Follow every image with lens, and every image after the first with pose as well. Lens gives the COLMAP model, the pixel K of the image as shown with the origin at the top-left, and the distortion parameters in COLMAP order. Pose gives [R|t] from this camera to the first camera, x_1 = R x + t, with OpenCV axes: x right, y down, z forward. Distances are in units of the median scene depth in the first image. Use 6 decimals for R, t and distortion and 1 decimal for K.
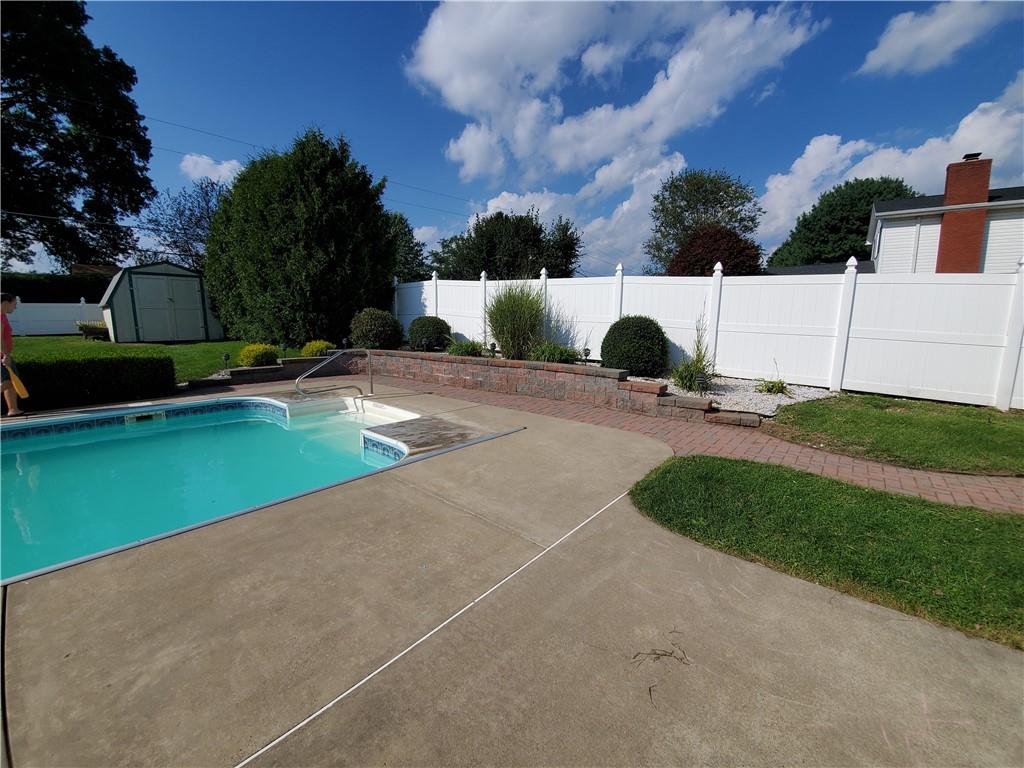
lens RADIAL K [[409.3, 0, 512.4], [0, 409.3, 377.0], [0, 0, 1]] dist [-0.002899, -0.000399]
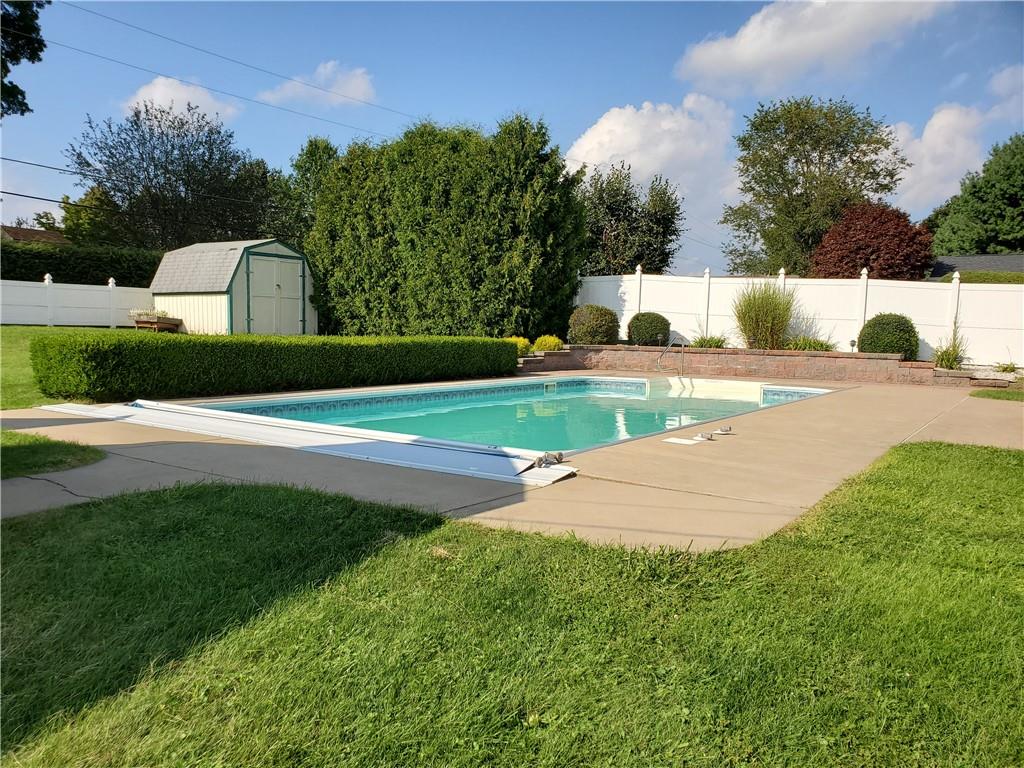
lens RADIAL K [[806.9, 0, 512.6], [0, 806.9, 386.0], [0, 0, 1]] dist [0.017436, 0.002244]
pose [[0.992641, 0.006063, 0.120940, -0.604288], [0.001876, 0.997856, -0.065421, 0.120181], [-0.121077, 0.065166, 0.990502, -0.669982]]
